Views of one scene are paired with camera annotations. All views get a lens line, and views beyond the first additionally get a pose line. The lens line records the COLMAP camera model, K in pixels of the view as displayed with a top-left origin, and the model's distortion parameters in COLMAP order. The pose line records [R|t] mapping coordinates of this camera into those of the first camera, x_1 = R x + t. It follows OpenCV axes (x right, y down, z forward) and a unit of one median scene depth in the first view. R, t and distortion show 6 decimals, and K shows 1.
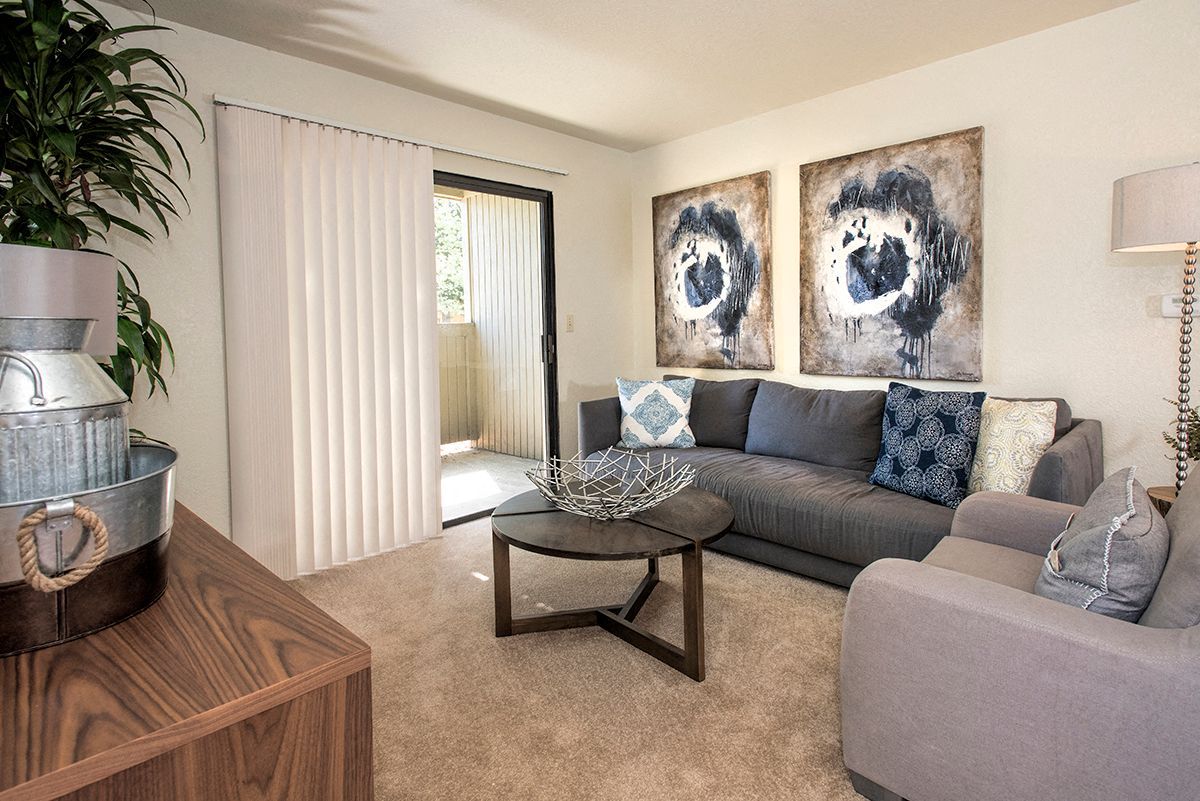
lens RADIAL K [[614.7, 0, 602.4], [0, 614.7, 348.8], [0, 0, 1]] dist [0.018368, -0.004719]
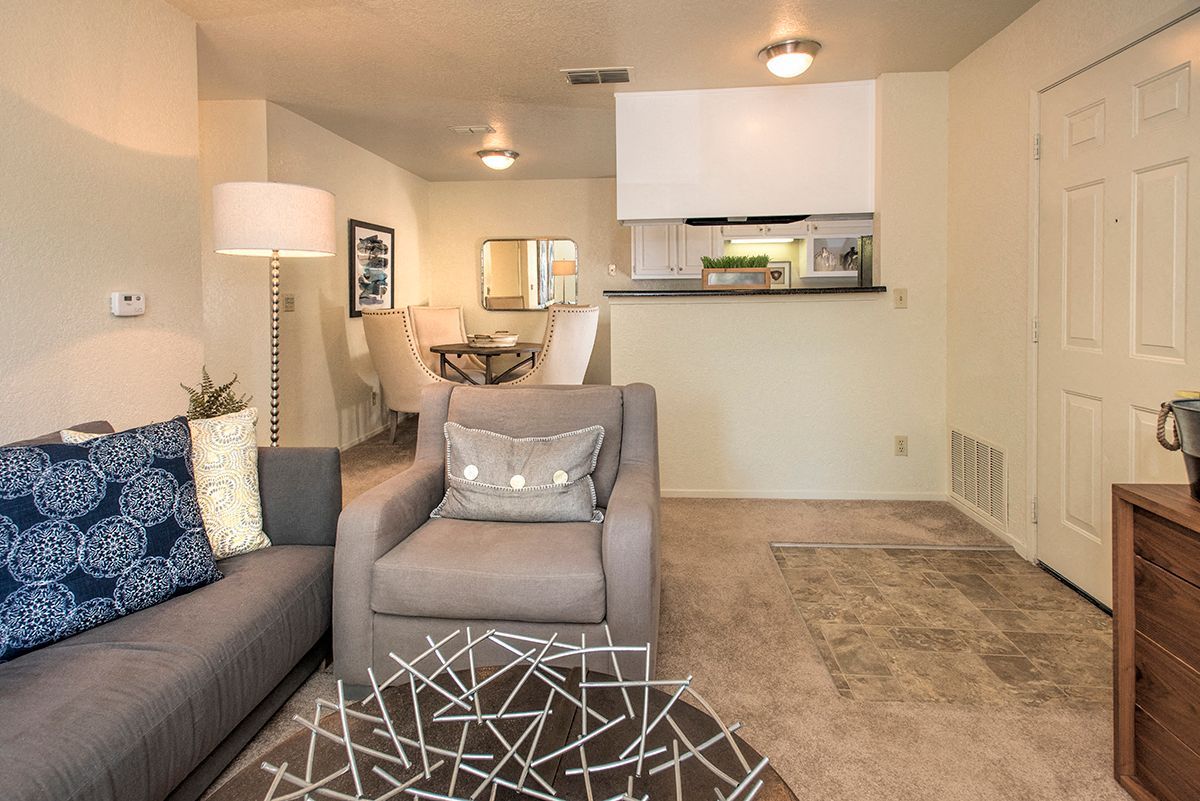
lens RADIAL K [[614.7, 0, 595.9], [0, 614.7, 309.8], [0, 0, 1]] dist [0.018368, -0.004719]
pose [[-0.626326, 0.010281, 0.779494, -0.213890], [0.048346, 0.998501, 0.025676, -0.041396], [-0.778061, 0.053767, -0.625884, 0.851328]]
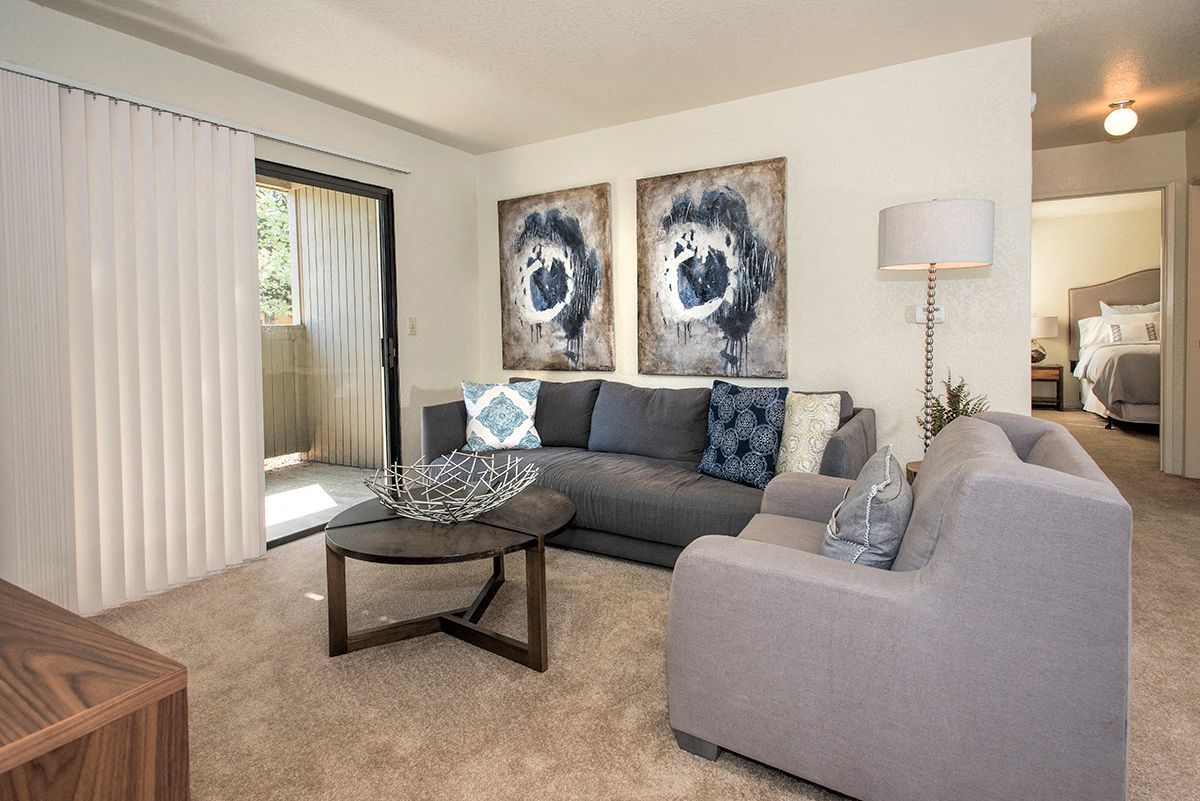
lens RADIAL K [[614.7, 0, 607.7], [0, 614.7, 344.0], [0, 0, 1]] dist [0.018368, -0.004719]
pose [[0.968296, -0.003394, 0.249784, 0.003863], [0.006459, 0.999914, -0.011450, 0.000290], [-0.249724, 0.012701, 0.968234, -0.024684]]
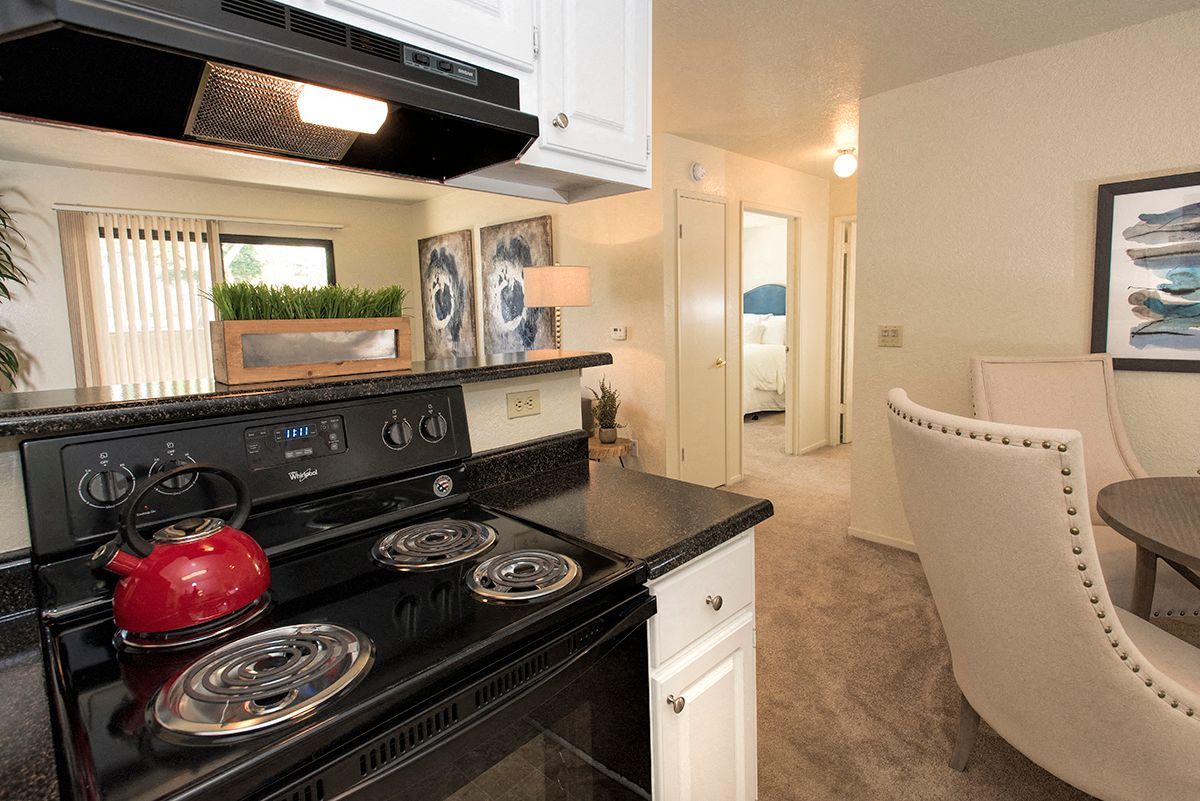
lens RADIAL K [[614.7, 0, 606.7], [0, 614.7, 366.1], [0, 0, 1]] dist [0.018368, -0.004719]
pose [[0.999543, 0.003554, -0.030024, 0.780099], [-0.001625, 0.997947, 0.064023, -0.071723], [0.030190, -0.063945, 0.997497, -0.568617]]
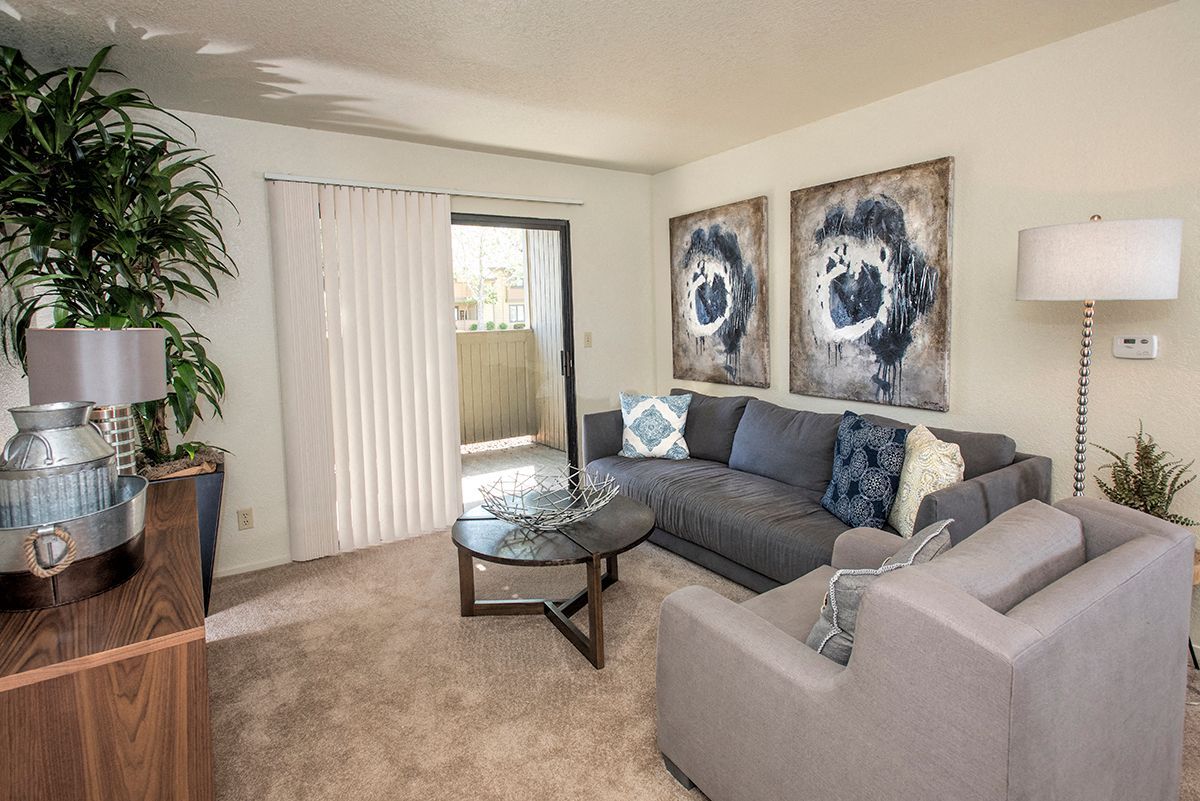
lens RADIAL K [[614.7, 0, 602.8], [0, 614.7, 360.3], [0, 0, 1]] dist [0.018368, -0.004719]
pose [[0.979940, 0.009738, -0.199056, 0.256918], [0.000191, 0.998759, 0.049797, -0.078920], [0.199294, -0.048836, 0.978722, -0.094594]]
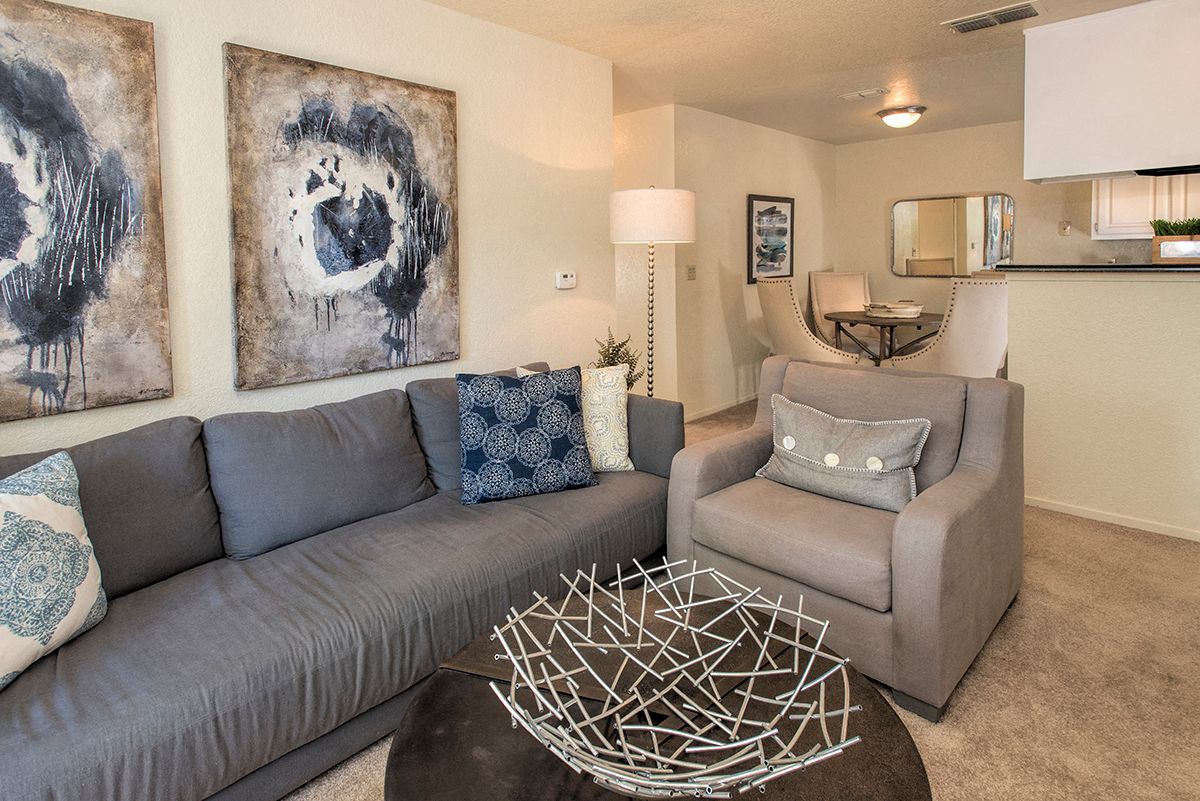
lens RADIAL K [[622.0, 0, 612.2], [0, 622.0, 286.3], [0, 0, 1]] dist [0.015043, -0.002292]
pose [[-0.016824, -0.024765, 0.999552, -0.342624], [0.048785, 0.998482, 0.025560, -0.070289], [-0.998668, 0.049193, -0.015590, 0.755663]]
